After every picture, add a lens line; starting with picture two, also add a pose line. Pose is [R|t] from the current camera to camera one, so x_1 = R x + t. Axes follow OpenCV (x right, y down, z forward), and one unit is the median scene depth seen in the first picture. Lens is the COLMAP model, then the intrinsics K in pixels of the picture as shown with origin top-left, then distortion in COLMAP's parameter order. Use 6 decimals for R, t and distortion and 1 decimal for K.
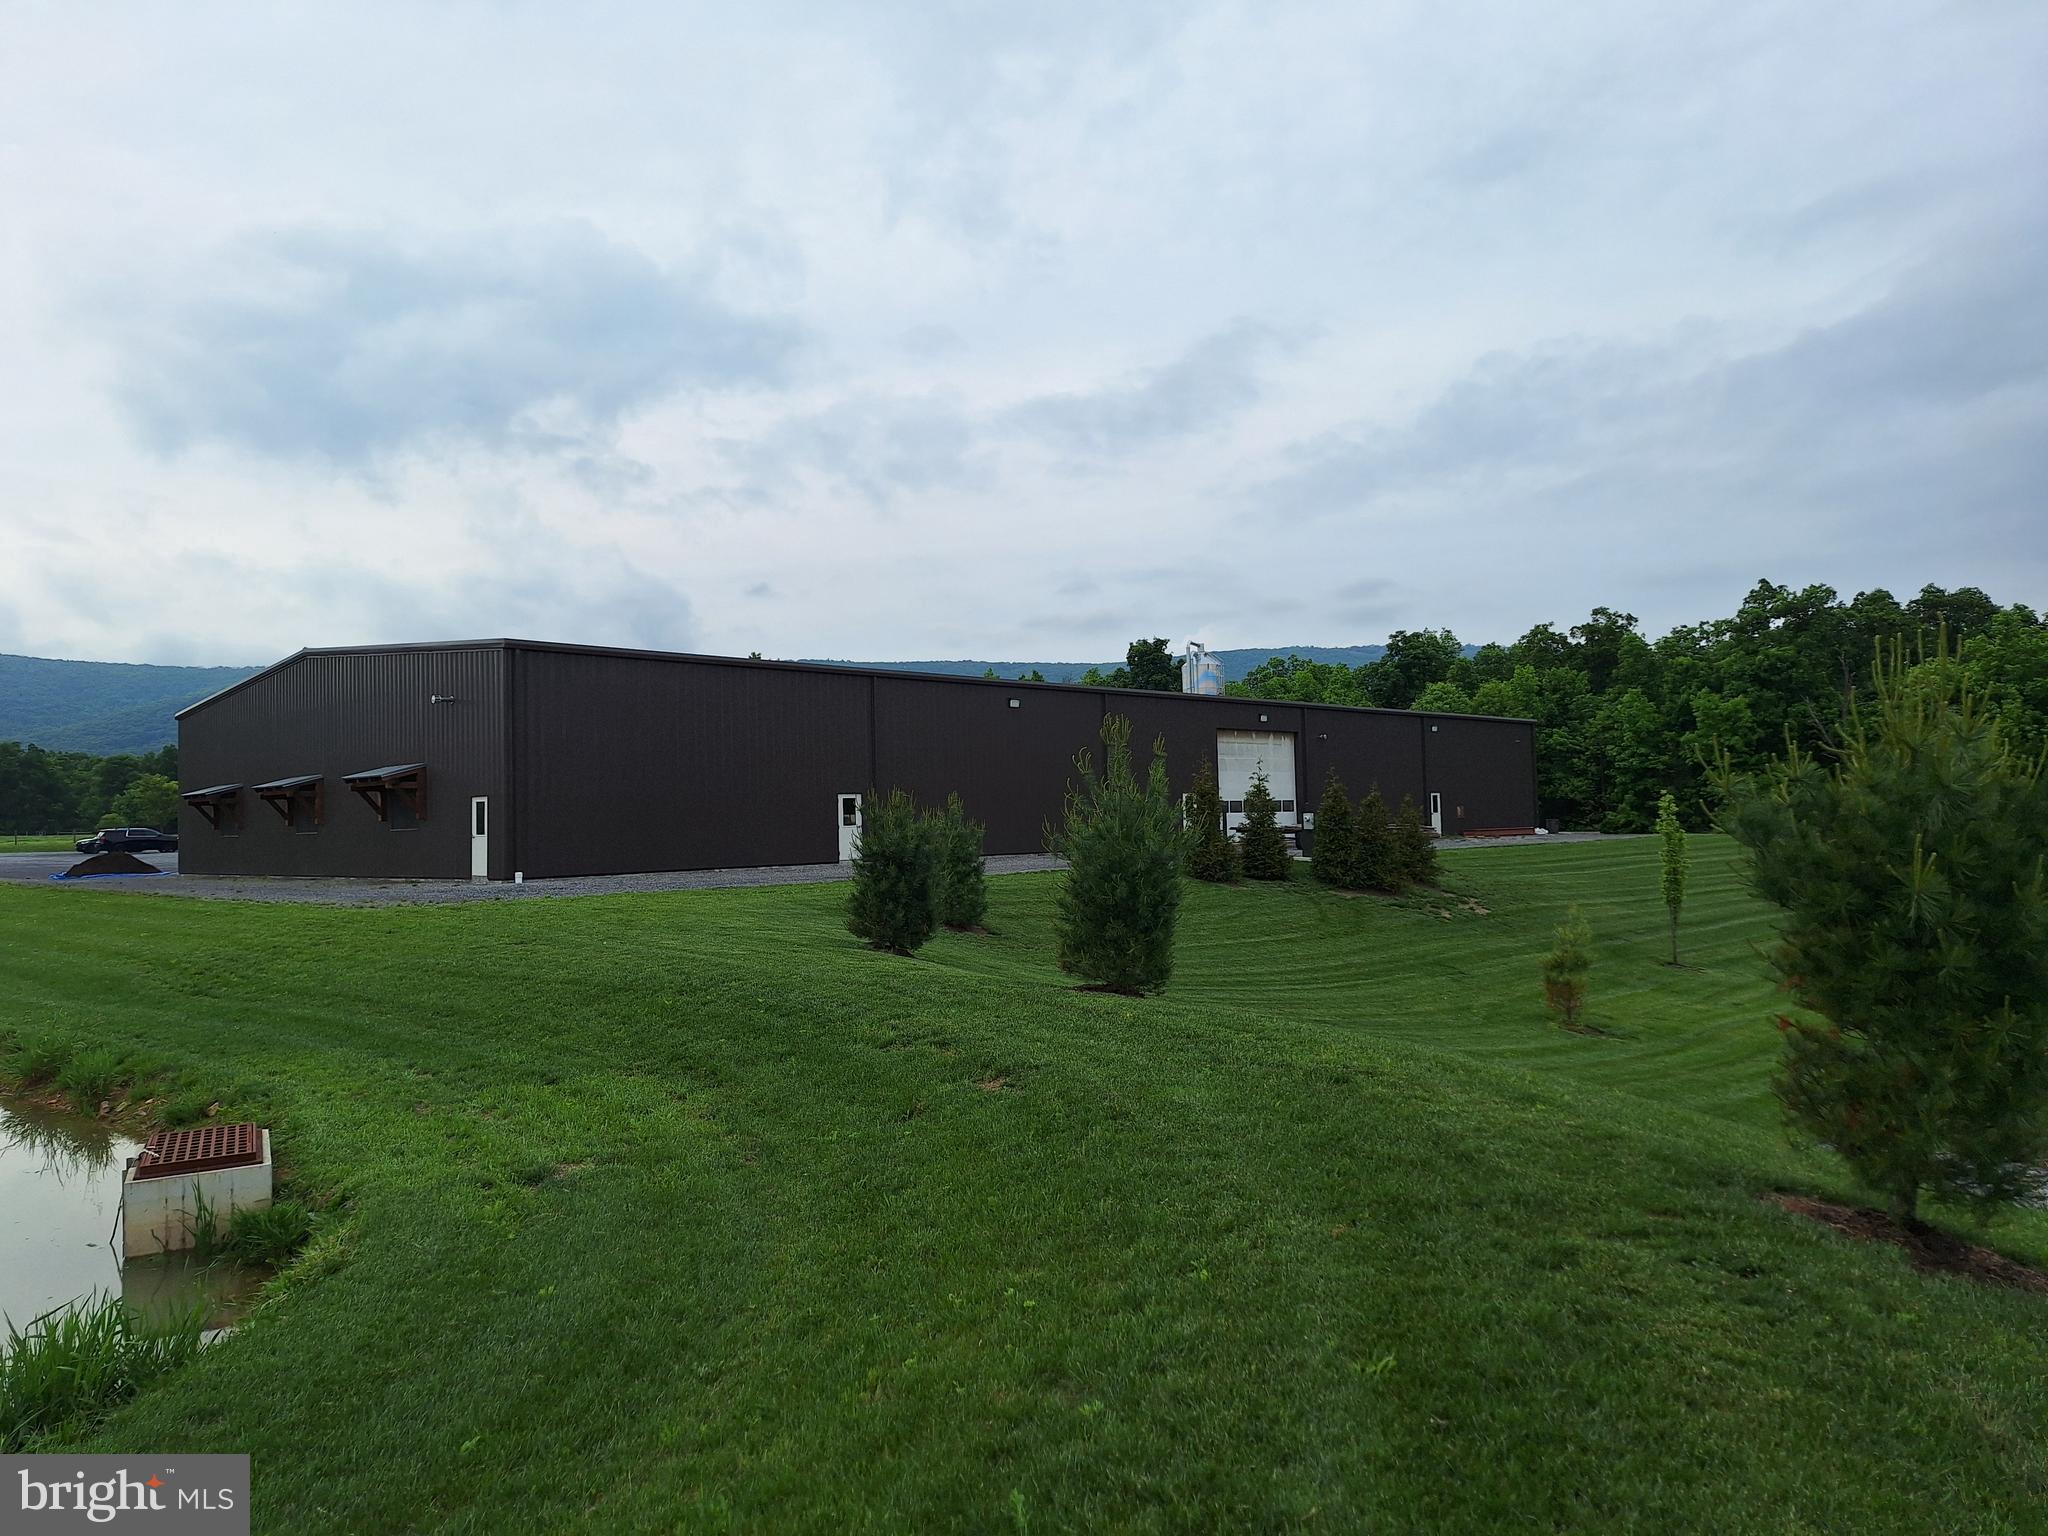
lens RADIAL K [[1413.1, 0, 998.2], [0, 1413.1, 763.2], [0, 0, 1]] dist [0.068994, -0.082645]
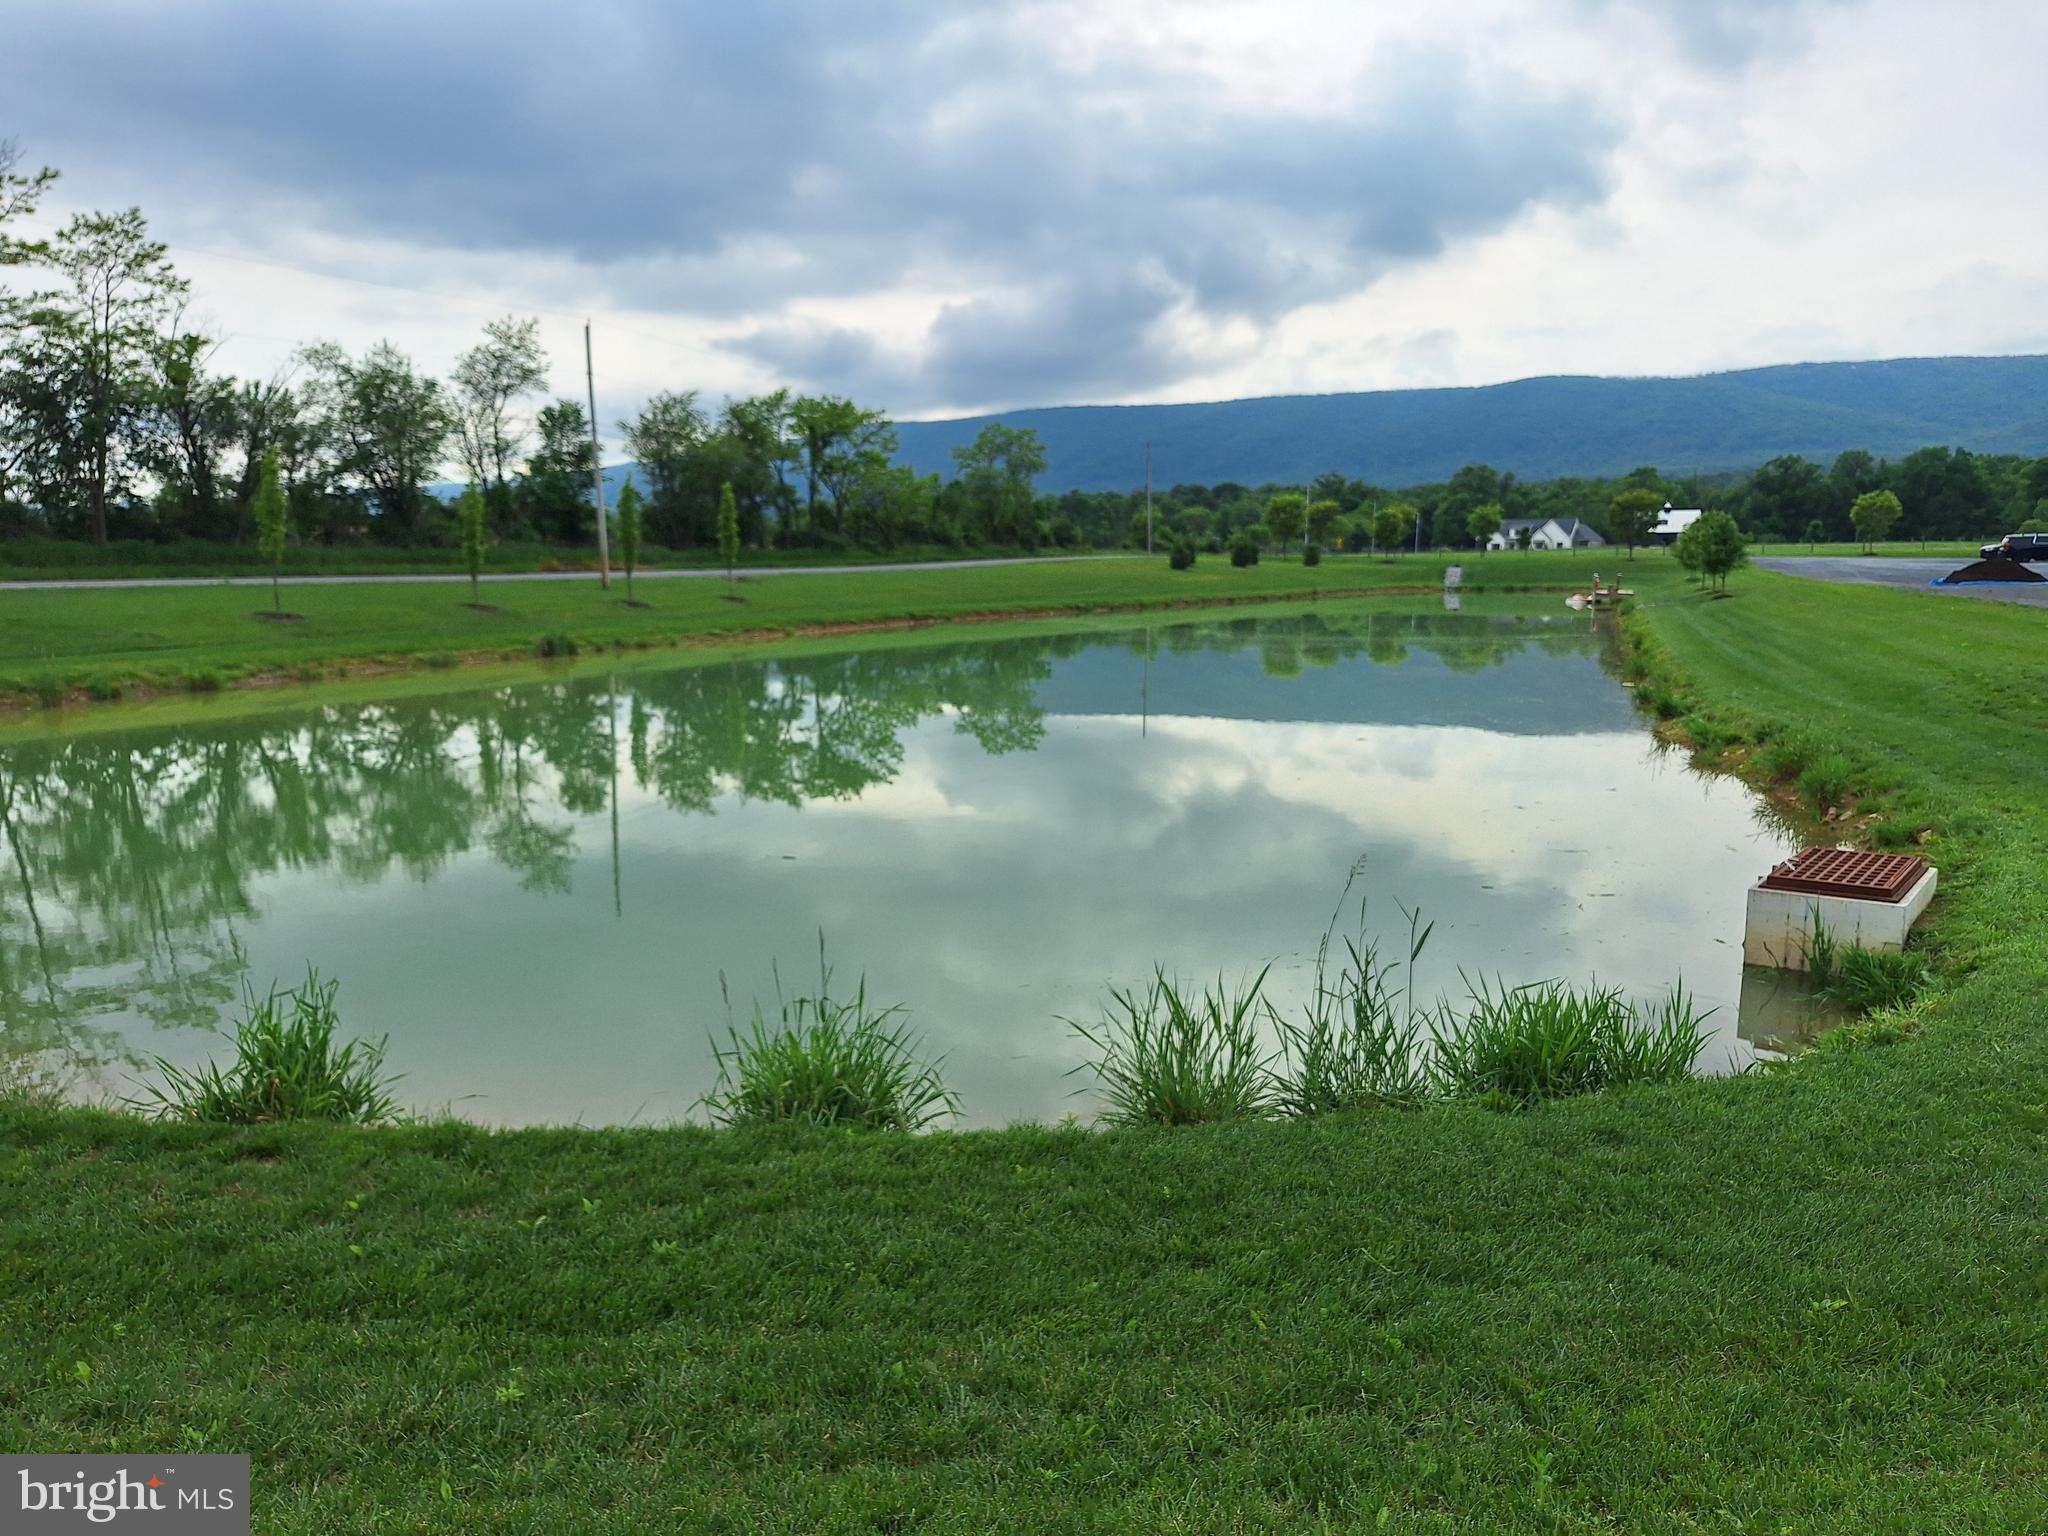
lens RADIAL K [[1423.4, 0, 1023.7], [0, 1423.4, 787.5], [0, 0, 1]] dist [0.093450, -0.111683]
pose [[0.400935, 0.166474, -0.900854, 0.020444], [0.031749, 0.980235, 0.195274, 0.006891], [0.915556, -0.106894, 0.387725, 0.060579]]
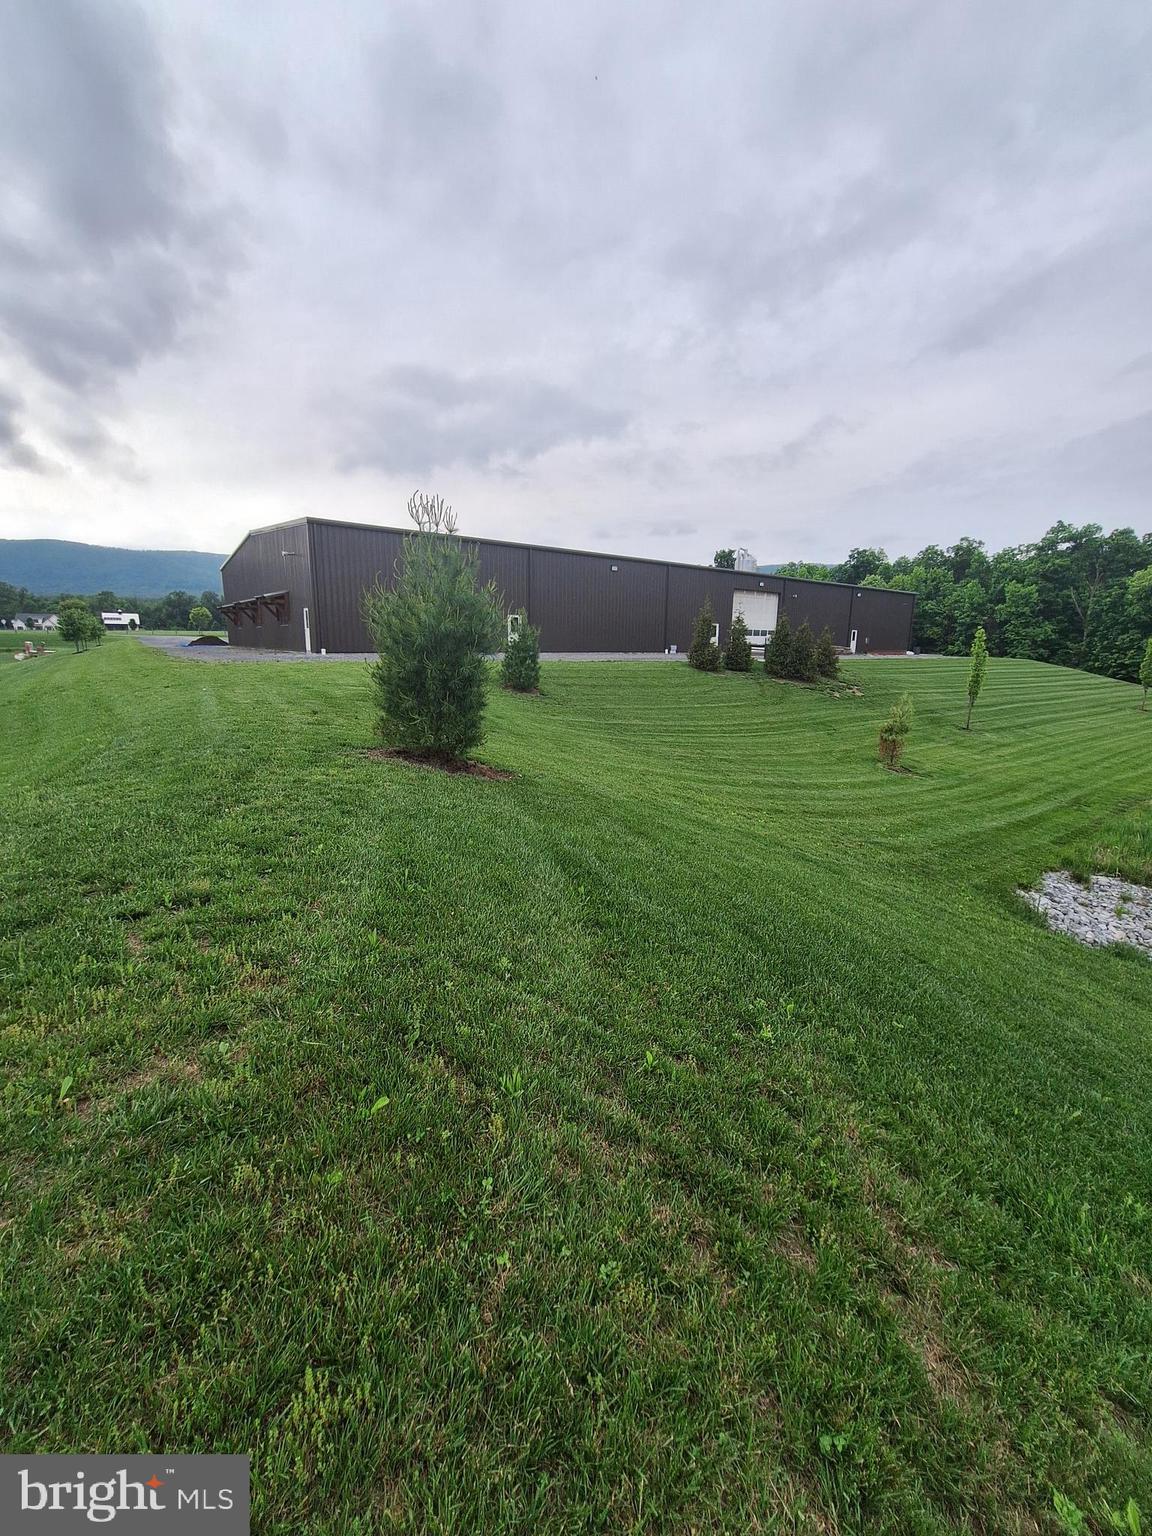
lens RADIAL K [[611.7, 0, 586.7], [0, 611.7, 773.2], [0, 0, 1]] dist [-0.002240, 0.003450]
pose [[0.991241, 0.062815, -0.116167, 0.145953], [-0.031696, 0.967085, 0.252473, 0.026396], [0.128202, -0.246580, 0.960605, 0.297311]]
